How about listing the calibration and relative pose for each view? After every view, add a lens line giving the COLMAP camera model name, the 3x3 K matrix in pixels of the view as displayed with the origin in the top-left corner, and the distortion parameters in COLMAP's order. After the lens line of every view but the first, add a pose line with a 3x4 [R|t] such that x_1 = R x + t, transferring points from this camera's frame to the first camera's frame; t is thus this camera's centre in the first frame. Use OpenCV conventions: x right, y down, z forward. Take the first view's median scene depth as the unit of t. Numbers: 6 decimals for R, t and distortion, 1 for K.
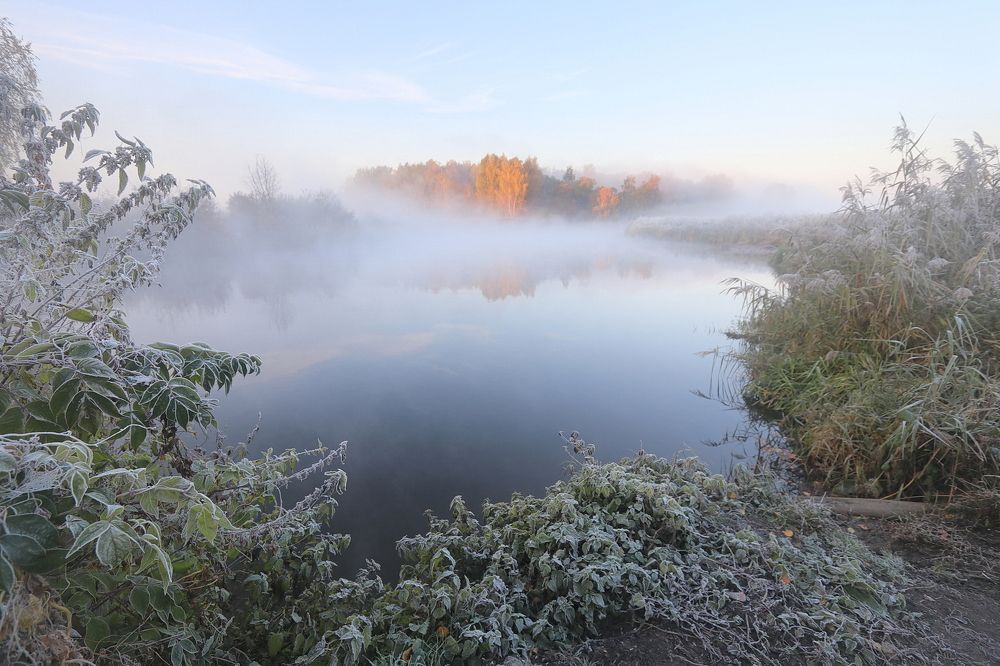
lens RADIAL K [[438.2, 0, 499.6], [0, 438.2, 337.8], [0, 0, 1]] dist [0.000963, -0.002624]
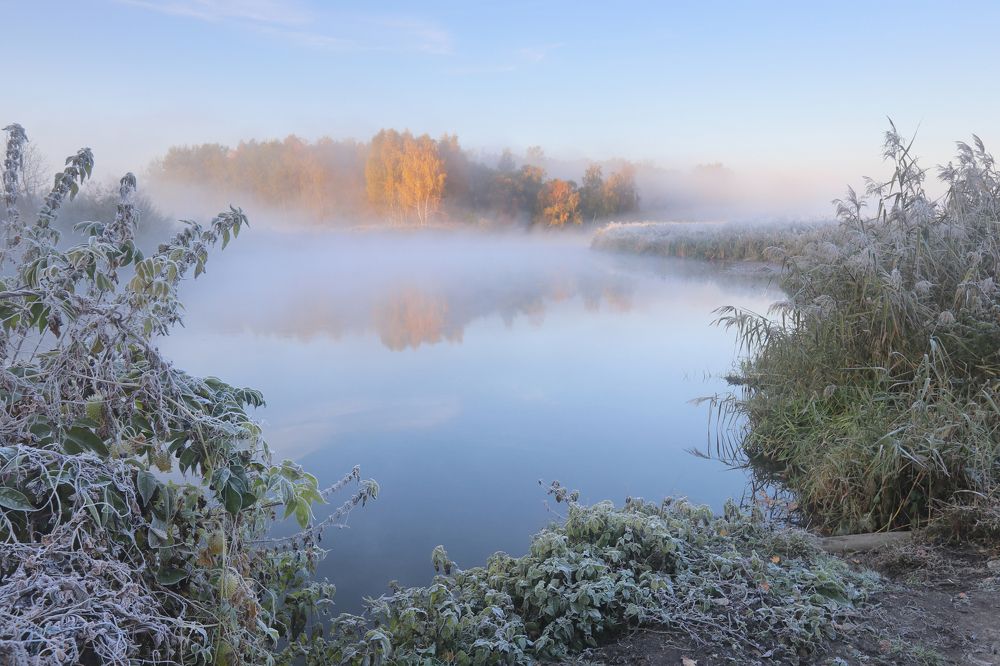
lens RADIAL K [[672.9, 0, 522.4], [0, 672.9, 363.7], [0, 0, 1]] dist [-0.002482, 0.003708]
pose [[0.985313, -0.036065, 0.166904, -0.059595], [0.046457, 0.997189, -0.058784, 0.029088], [-0.164315, 0.065675, 0.984219, -0.182701]]
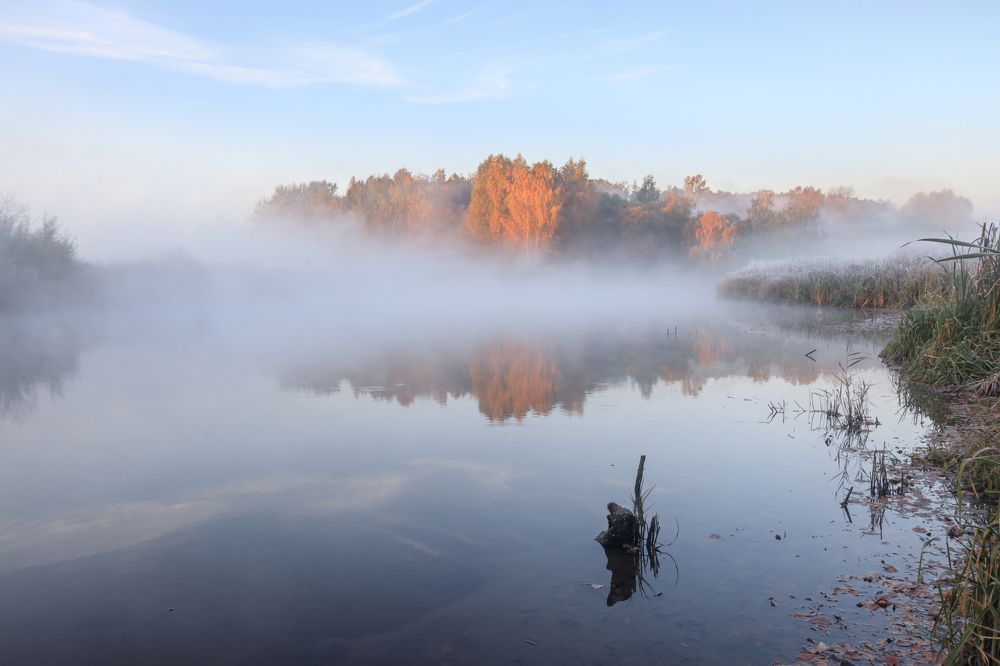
lens RADIAL K [[798.7, 0, 495.4], [0, 798.7, 354.1], [0, 0, 1]] dist [0.010291, -0.011974]
pose [[0.997593, 0.004729, -0.069175, 1.885272], [-0.016012, 0.986416, -0.163484, -0.340297], [0.067462, 0.164198, 0.984118, 2.006815]]
